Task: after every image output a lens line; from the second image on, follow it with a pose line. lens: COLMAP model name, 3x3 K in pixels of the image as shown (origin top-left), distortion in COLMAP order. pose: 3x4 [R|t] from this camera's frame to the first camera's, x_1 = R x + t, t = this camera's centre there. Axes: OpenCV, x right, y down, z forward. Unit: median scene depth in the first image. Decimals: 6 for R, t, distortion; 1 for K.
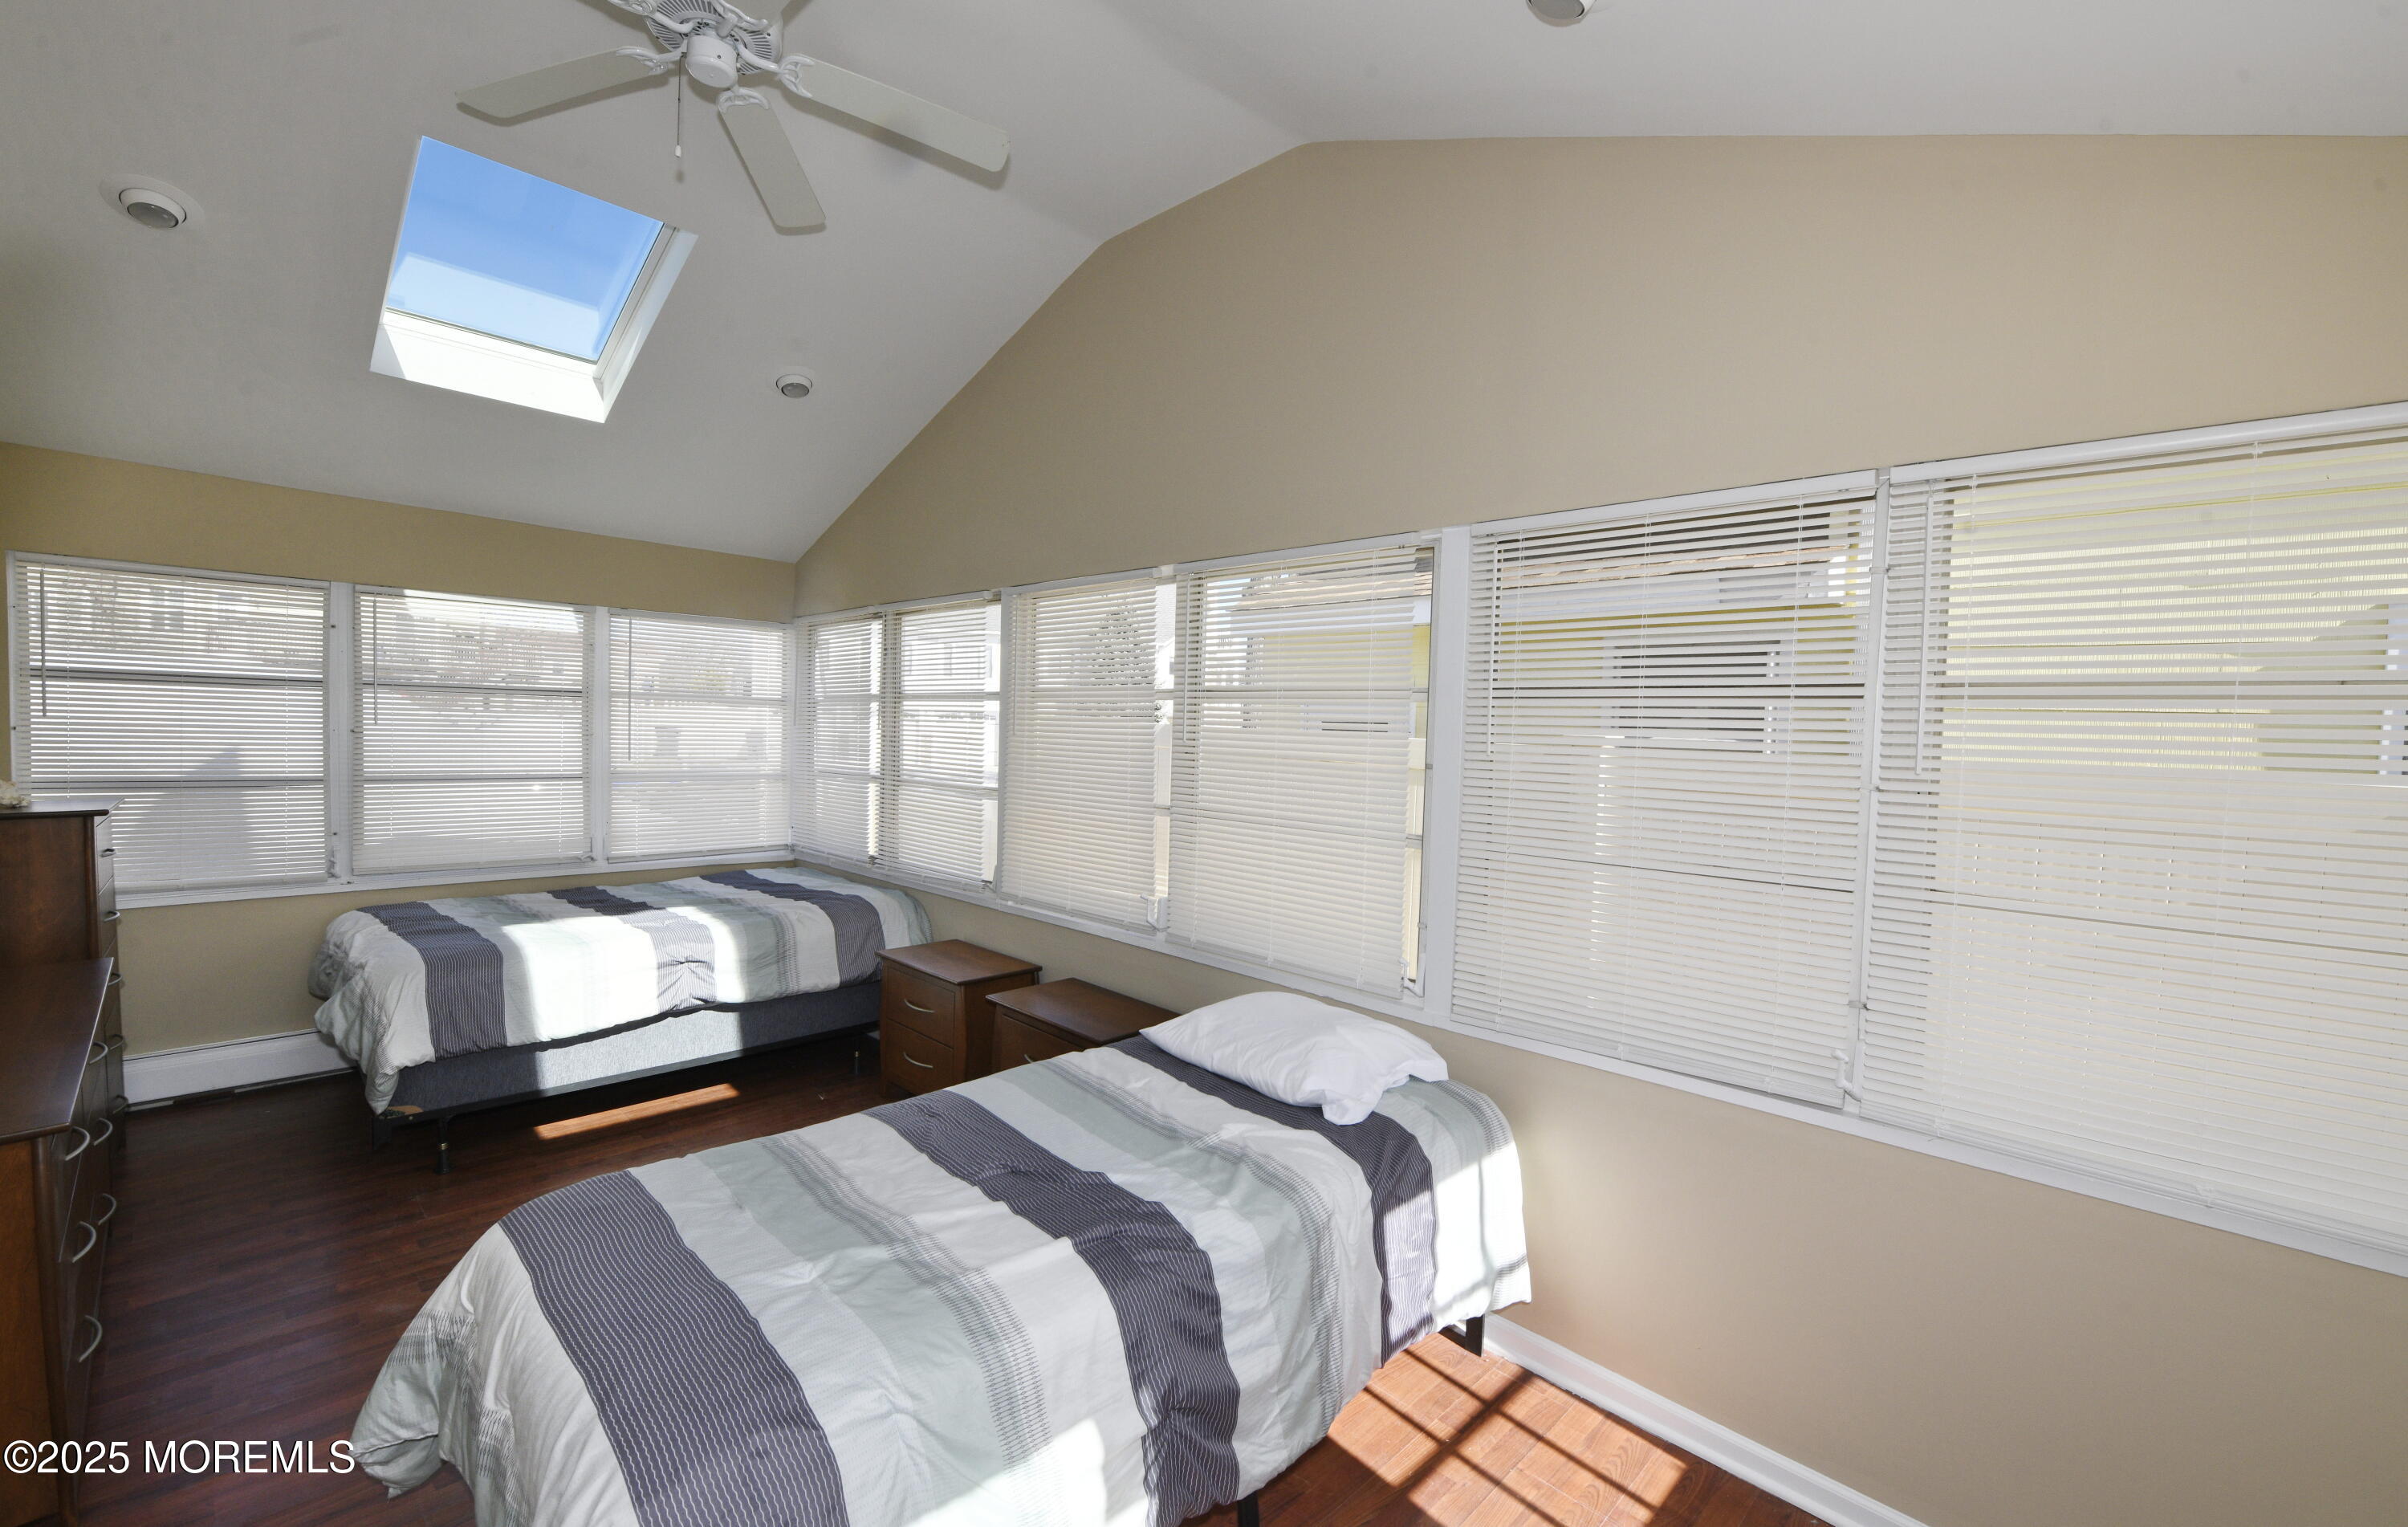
lens RADIAL K [[980.8, 0, 1204.0], [0, 980.8, 763.5], [0, 0, 1]] dist [-0.019721, -0.000002]
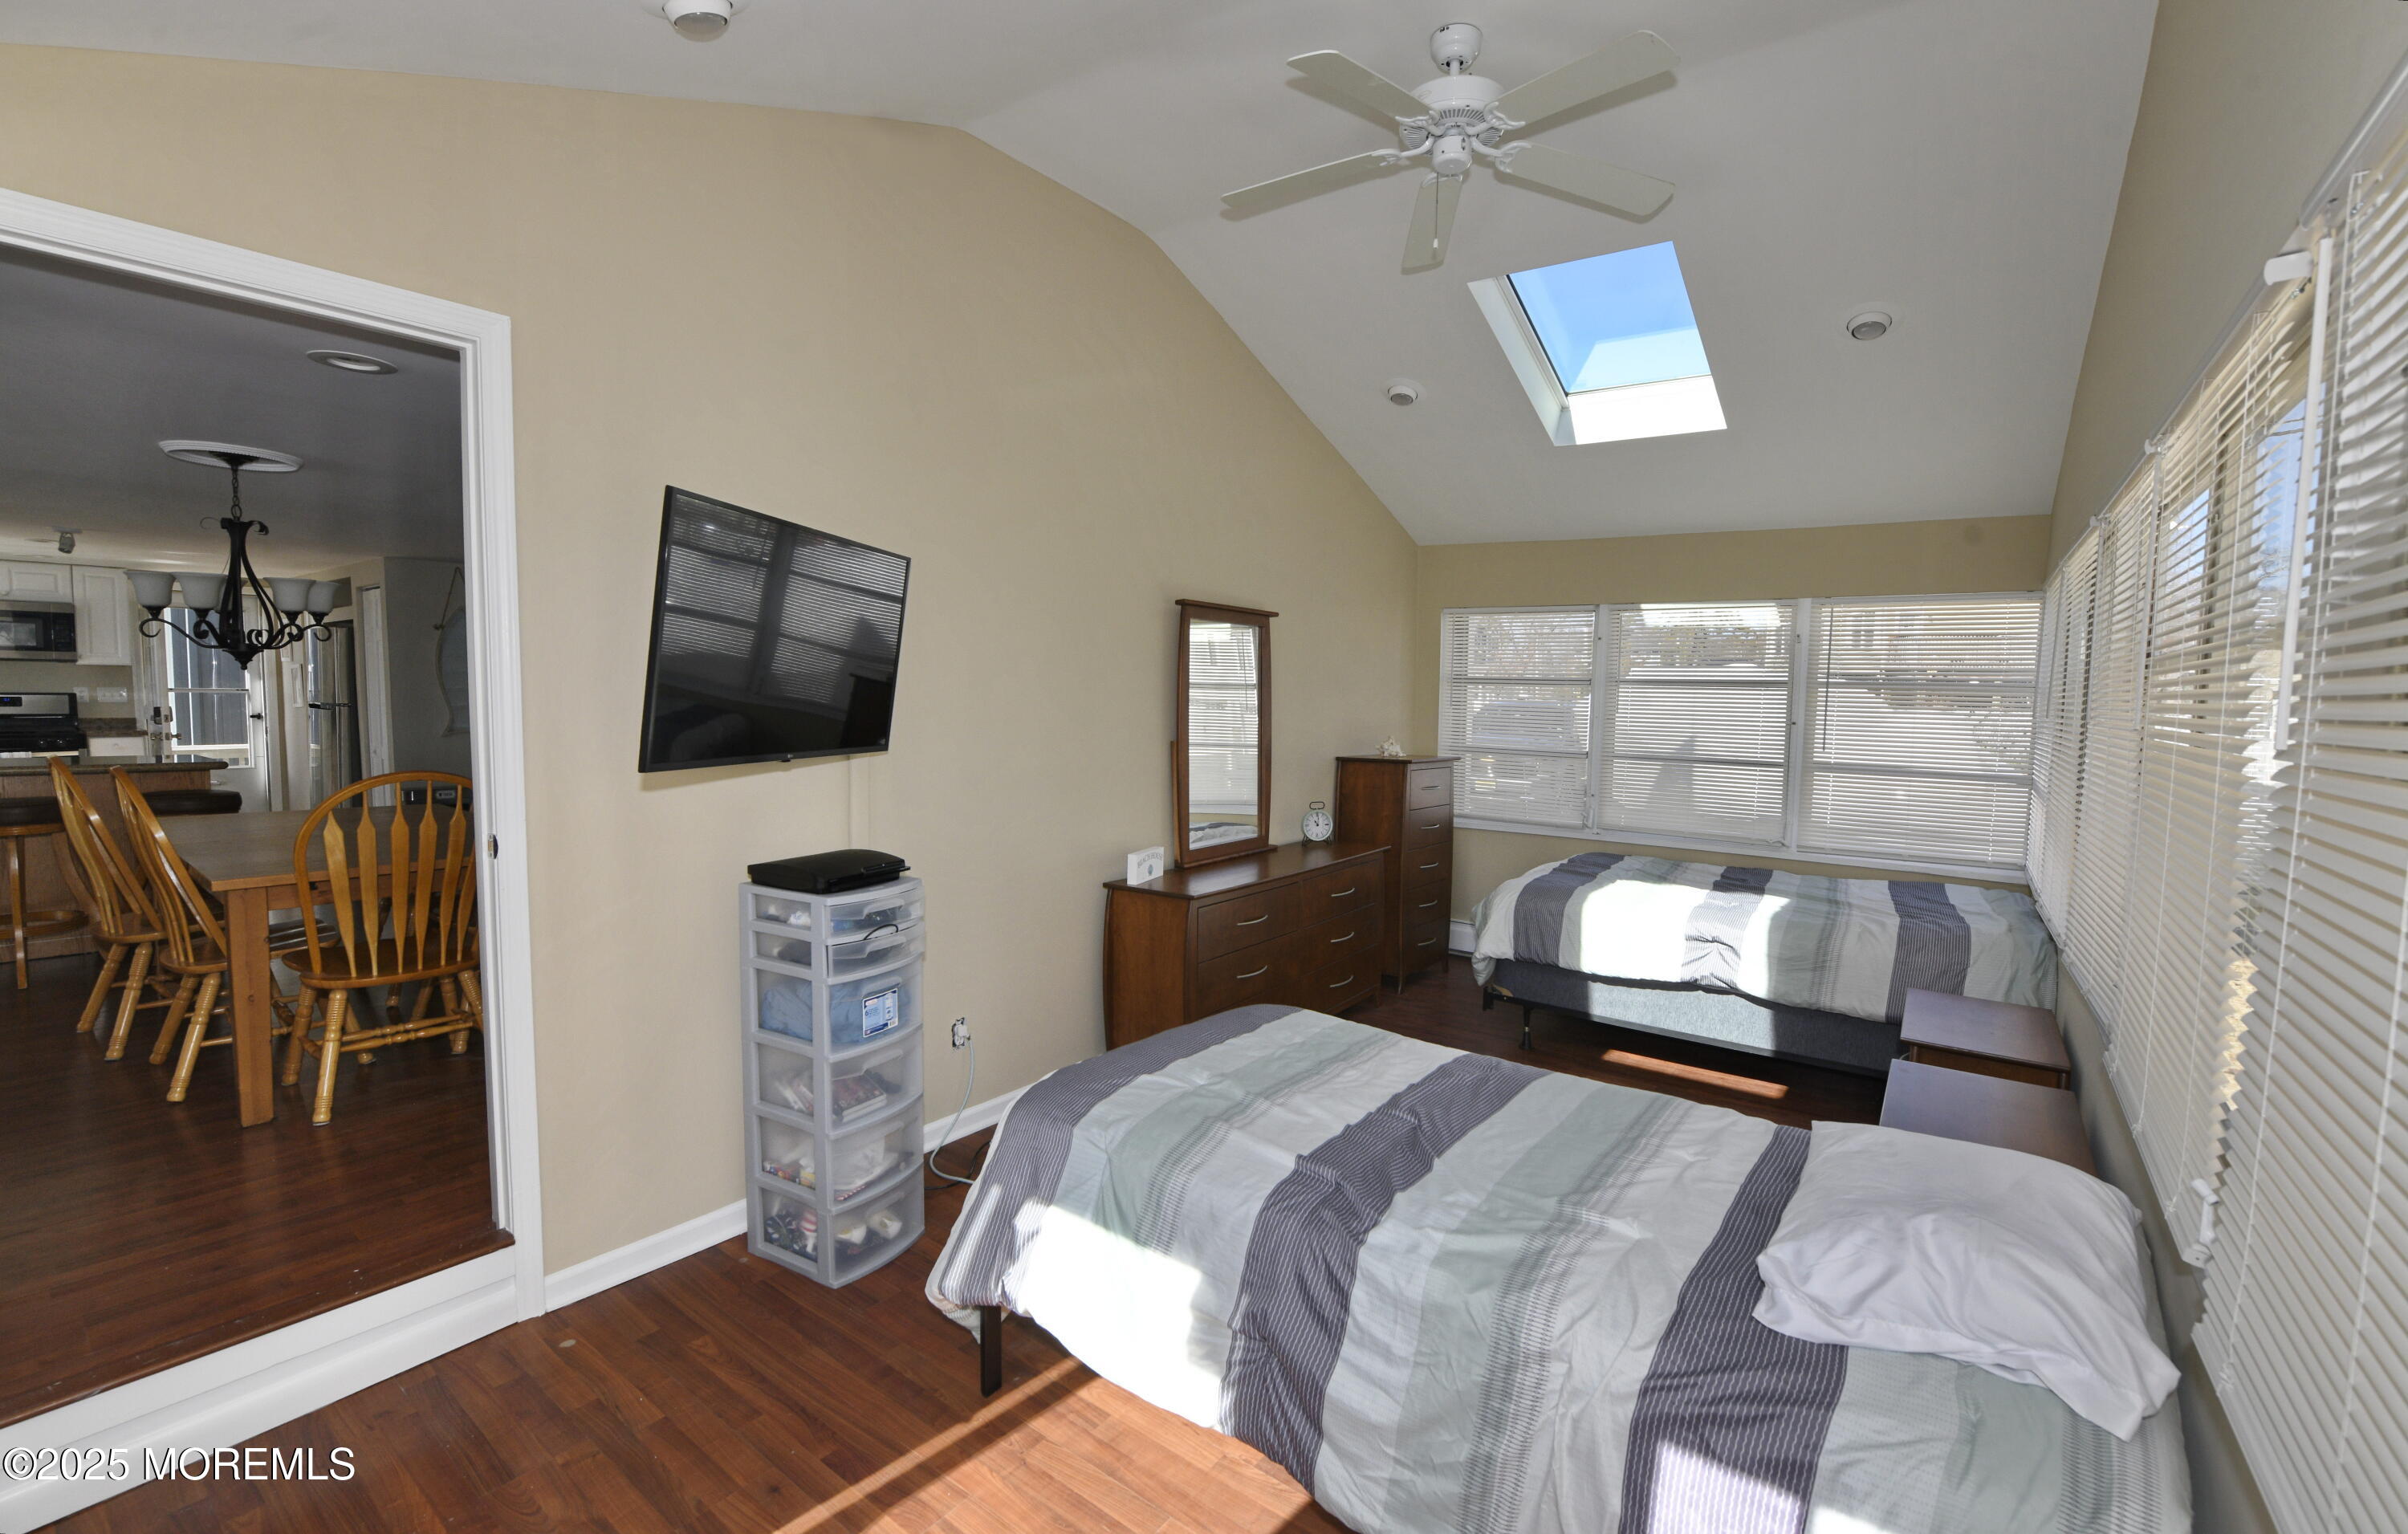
lens RADIAL K [[980.7, 0, 1204.0], [0, 980.7, 767.0], [0, 0, 1]] dist [-0.019721, -0.000002]
pose [[0.153193, 0.052041, -0.986825, 0.394220], [-0.051219, 0.997688, 0.044663, 0.001896], [0.986868, 0.043703, 0.155504, 0.305374]]
